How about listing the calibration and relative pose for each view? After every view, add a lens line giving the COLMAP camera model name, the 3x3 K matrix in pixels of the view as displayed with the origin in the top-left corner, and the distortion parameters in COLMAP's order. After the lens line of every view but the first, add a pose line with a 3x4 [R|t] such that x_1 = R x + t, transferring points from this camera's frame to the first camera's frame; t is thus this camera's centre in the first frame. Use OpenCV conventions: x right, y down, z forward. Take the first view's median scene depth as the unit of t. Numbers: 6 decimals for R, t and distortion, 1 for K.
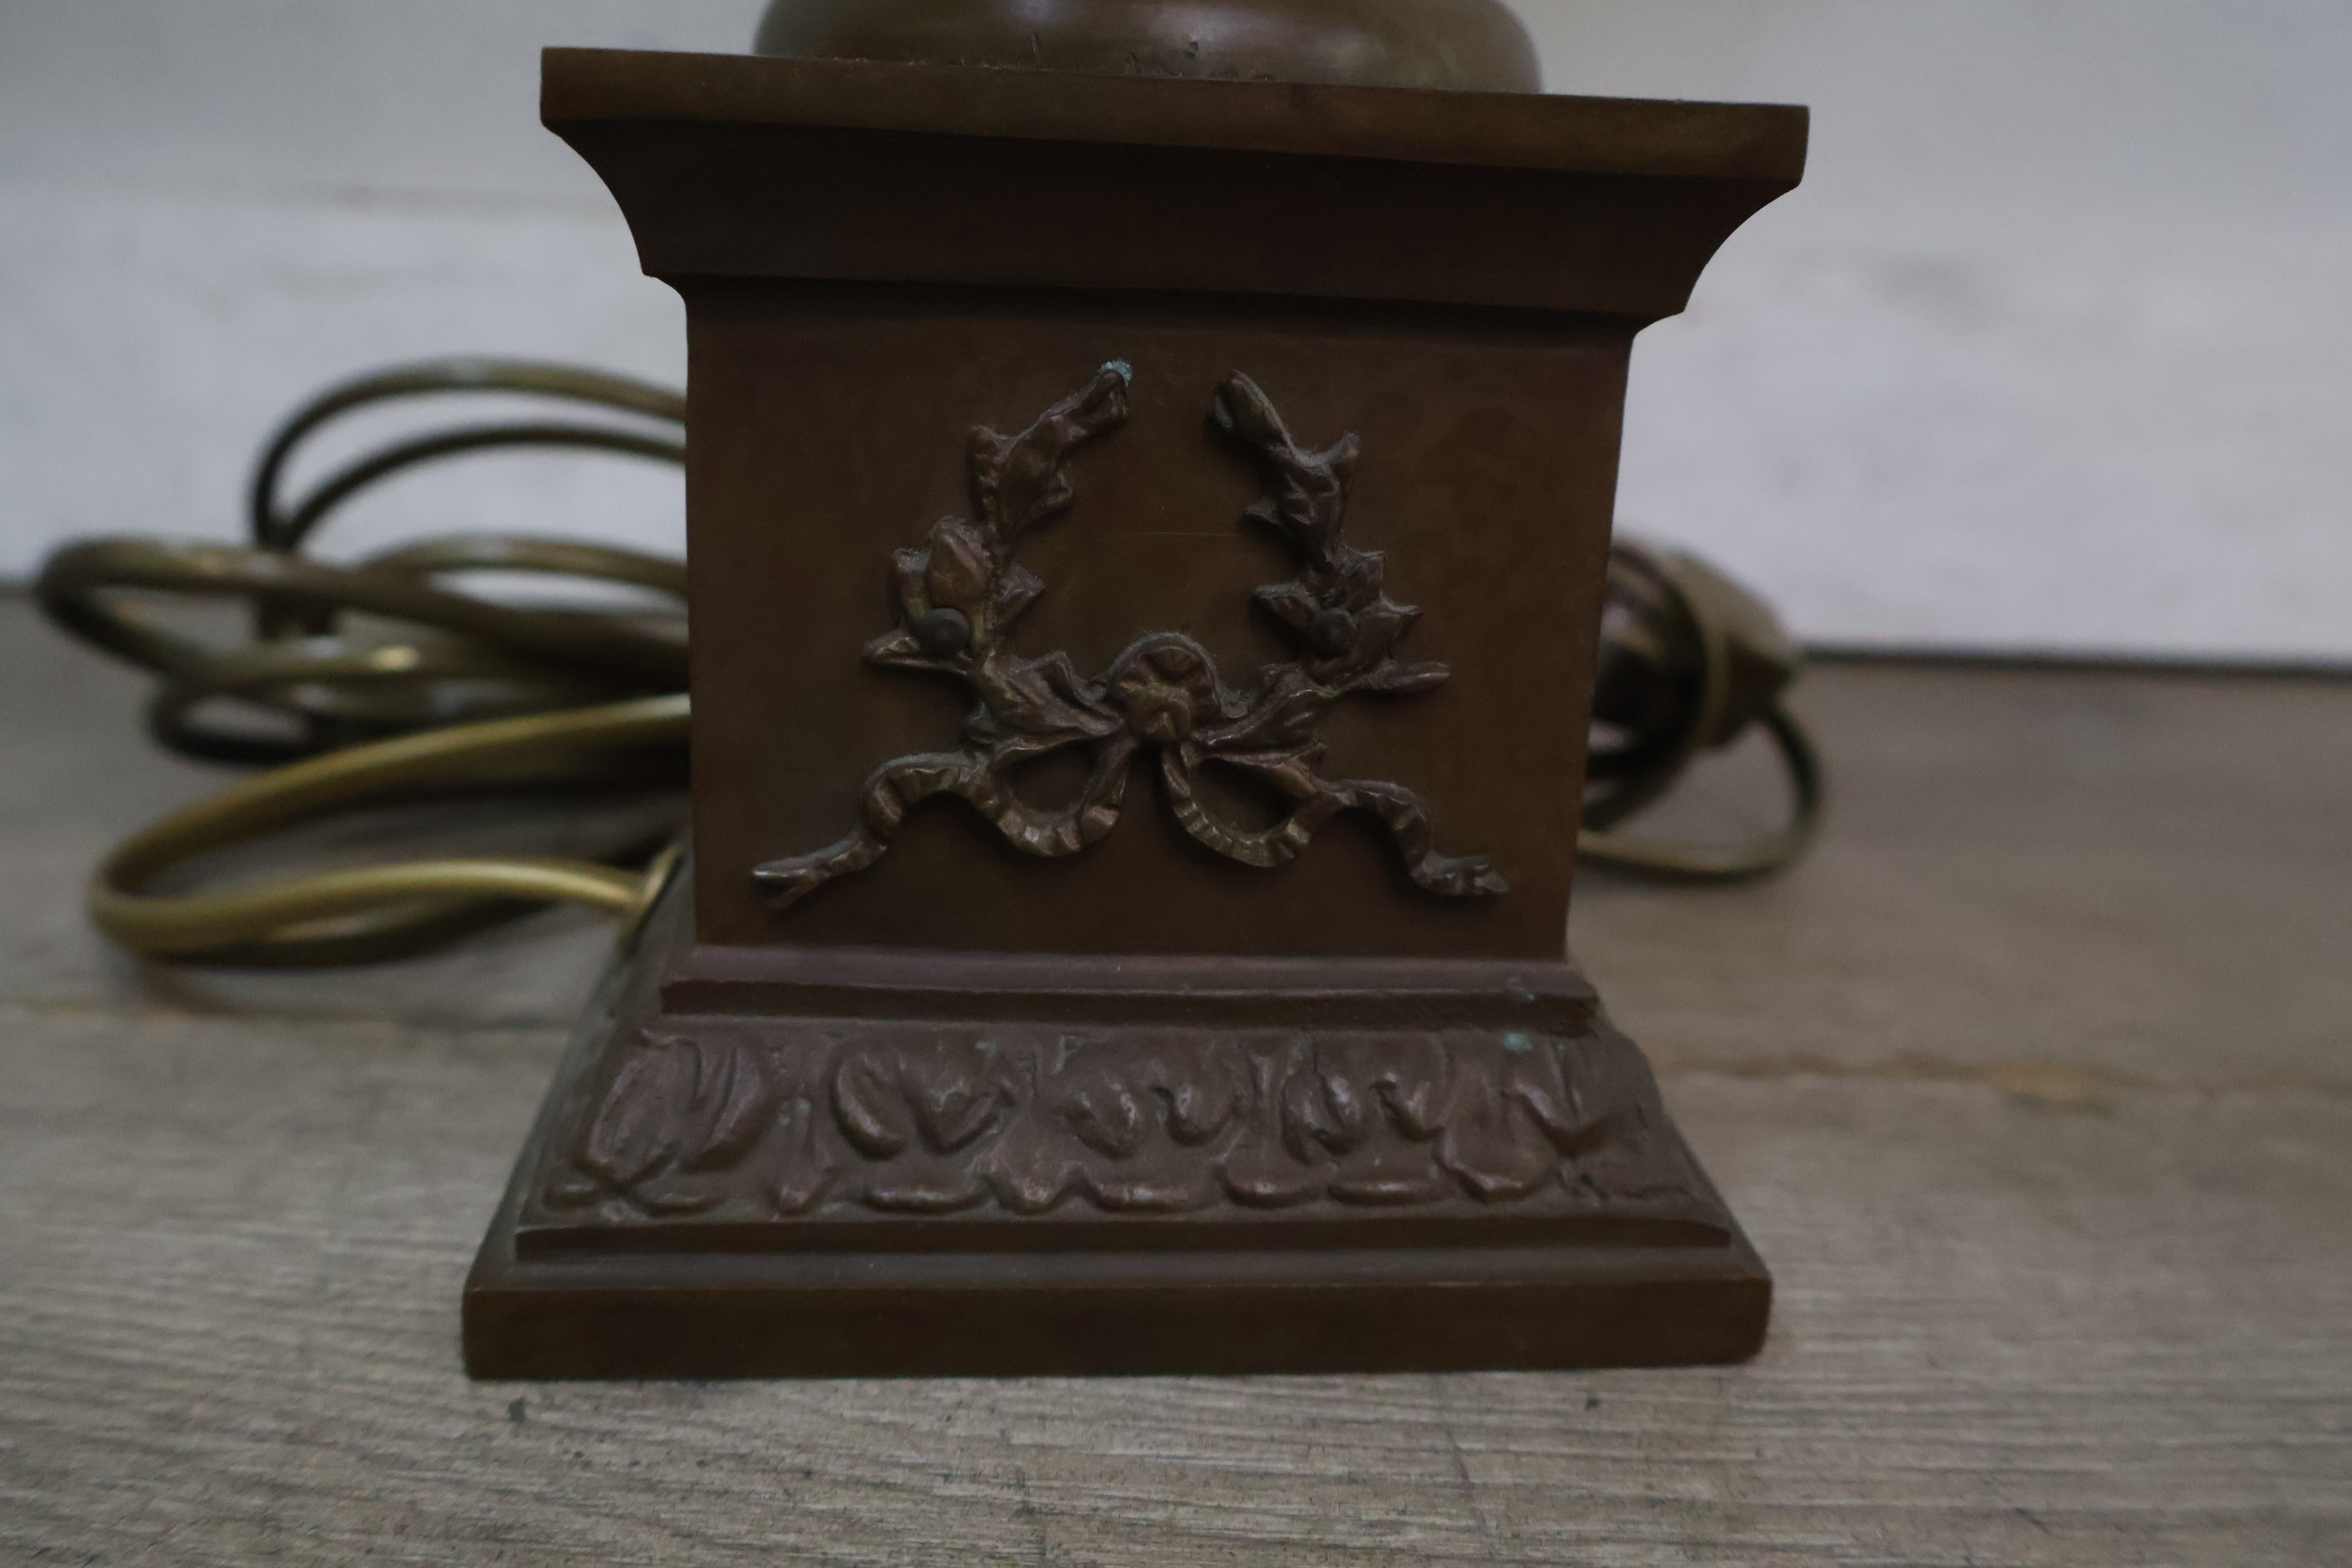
lens RADIAL K [[2226.7, 0, 1165.8], [0, 2226.7, 790.2], [0, 0, 1]] dist [0.002485, 0.000000]
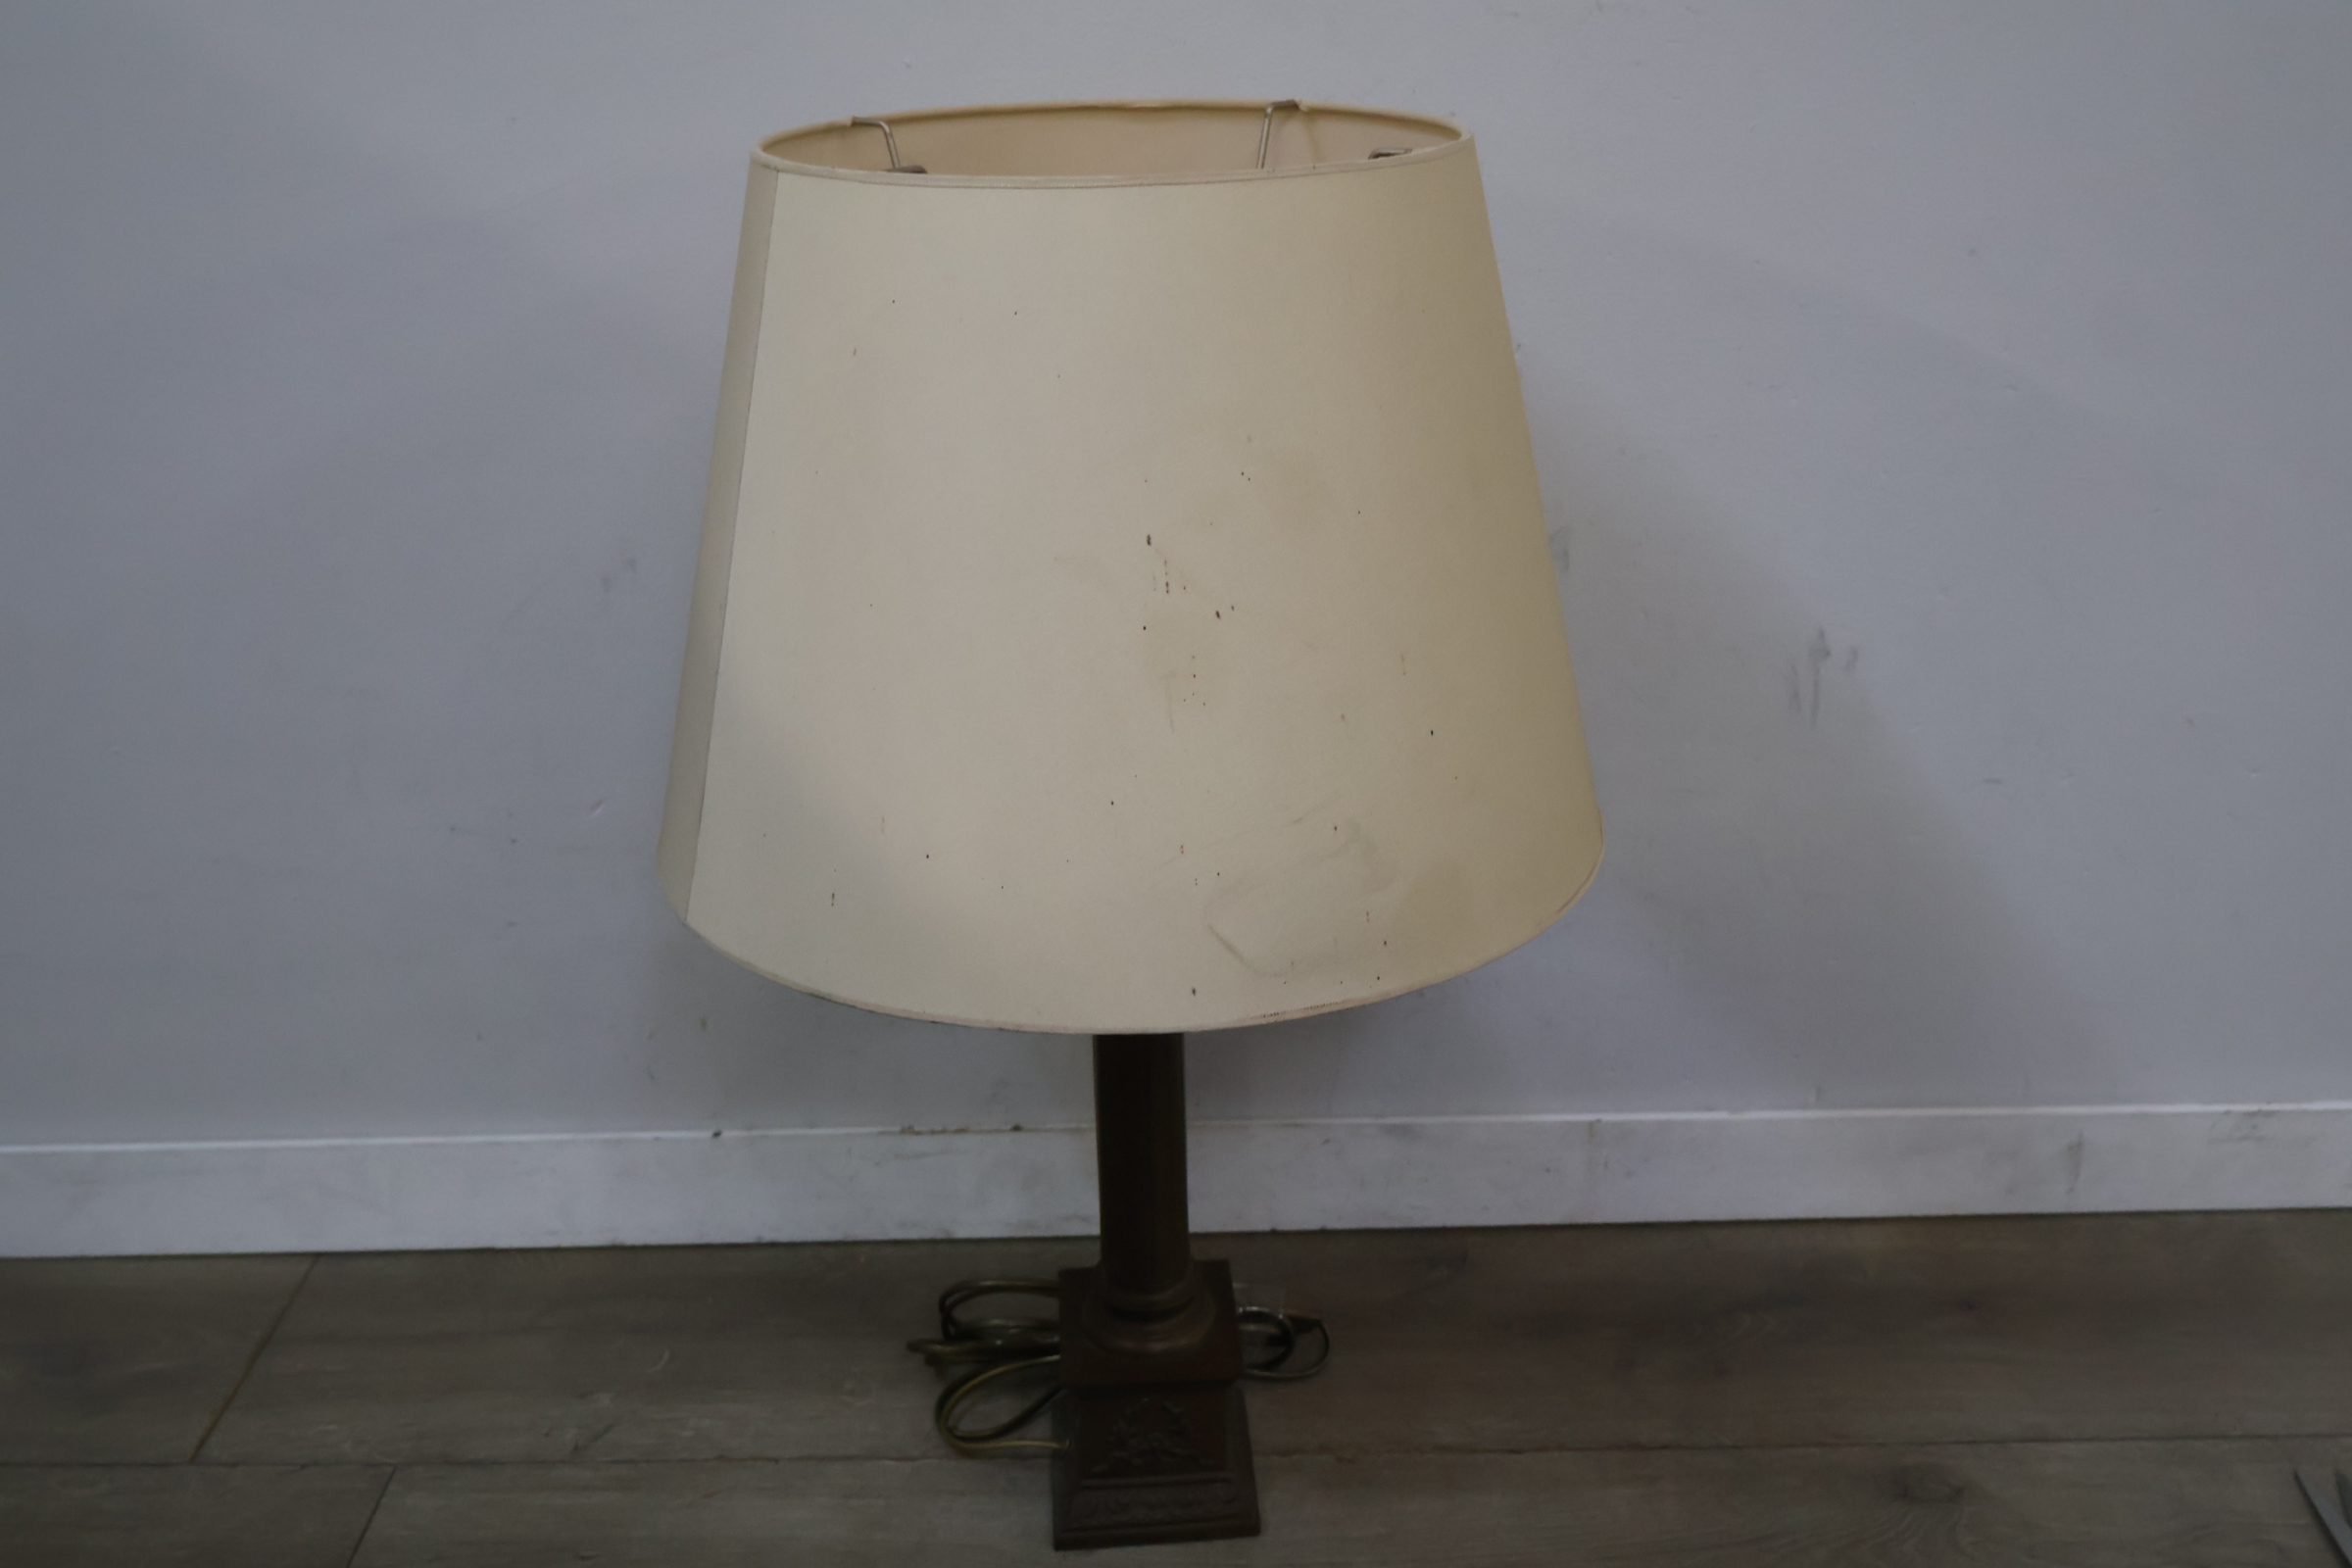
lens RADIAL K [[2226.7, 0, 1177.8], [0, 2226.7, 784.4], [0, 0, 1]] dist [0.002485, 0.000000]
pose [[0.997826, -0.054912, -0.036447, 0.395049], [0.059057, 0.990447, 0.124611, -2.685227], [0.029256, -0.126492, 0.991536, -5.043779]]
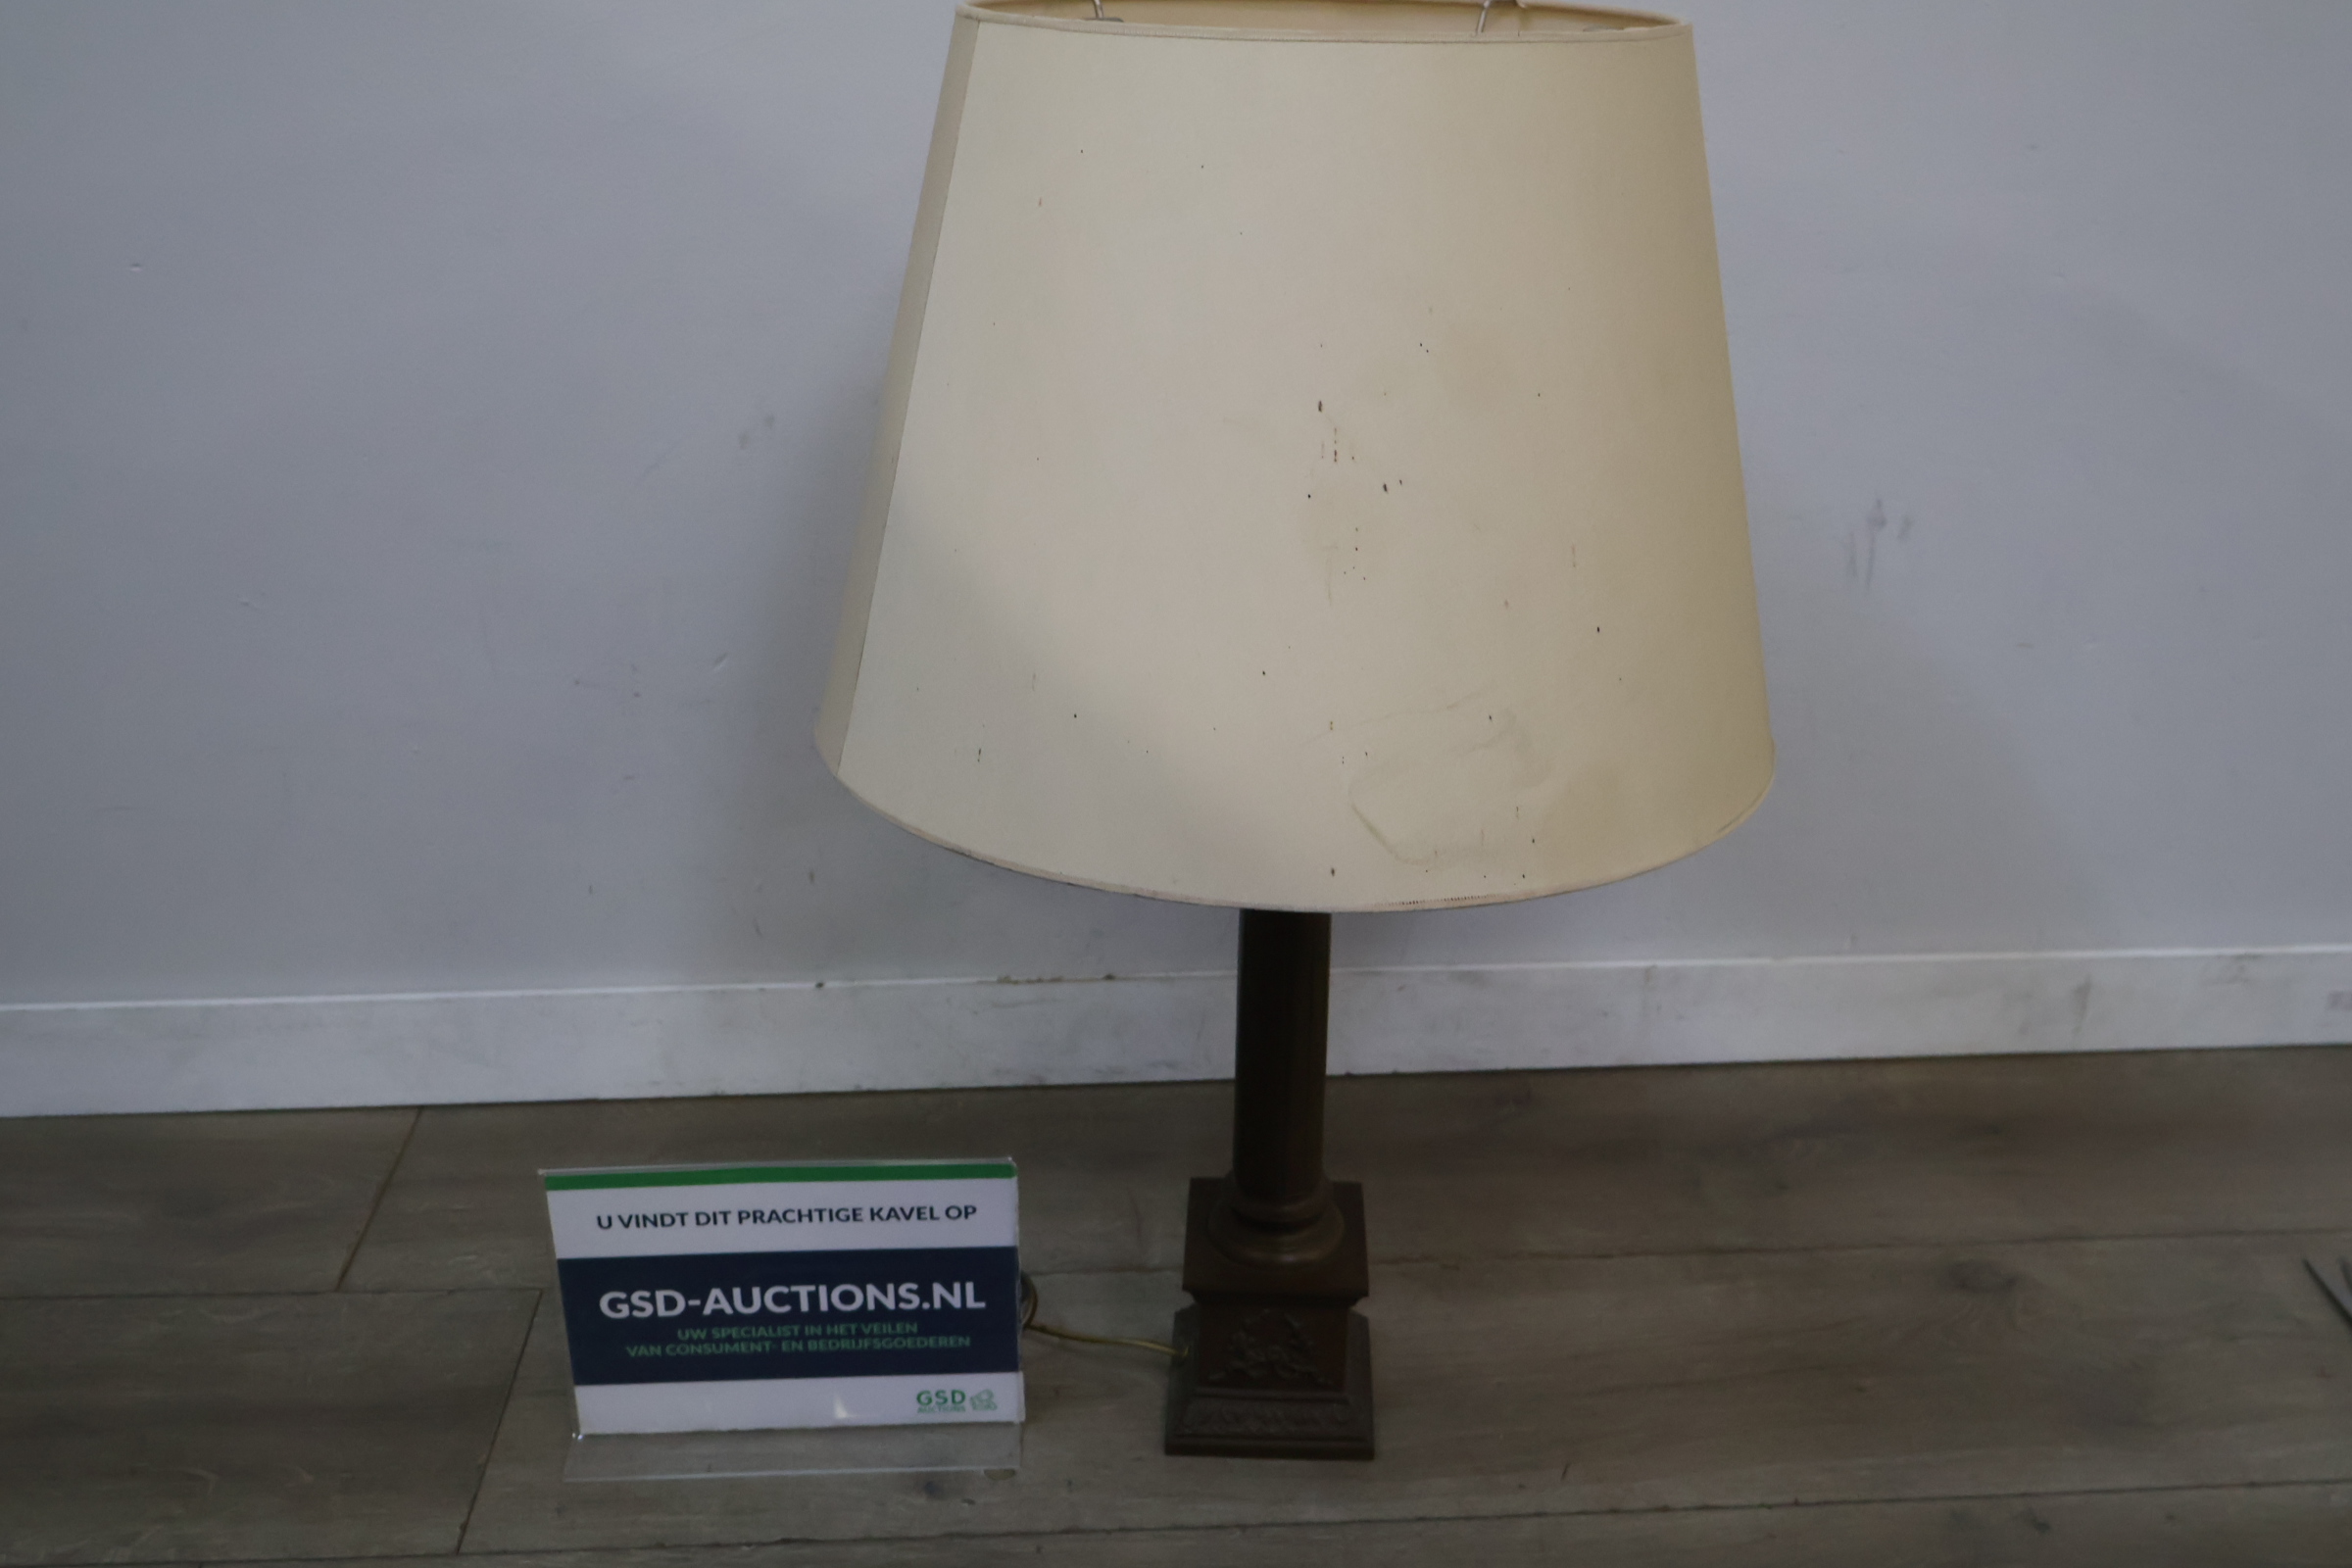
lens RADIAL K [[2226.7, 0, 1179.7], [0, 2226.7, 807.0], [0, 0, 1]] dist [0.002485, 0.000000]
pose [[0.997621, -0.053614, 0.043339, -0.556662], [0.046982, 0.988788, 0.141742, -2.331201], [-0.050453, -0.139369, 0.988954, -5.486624]]
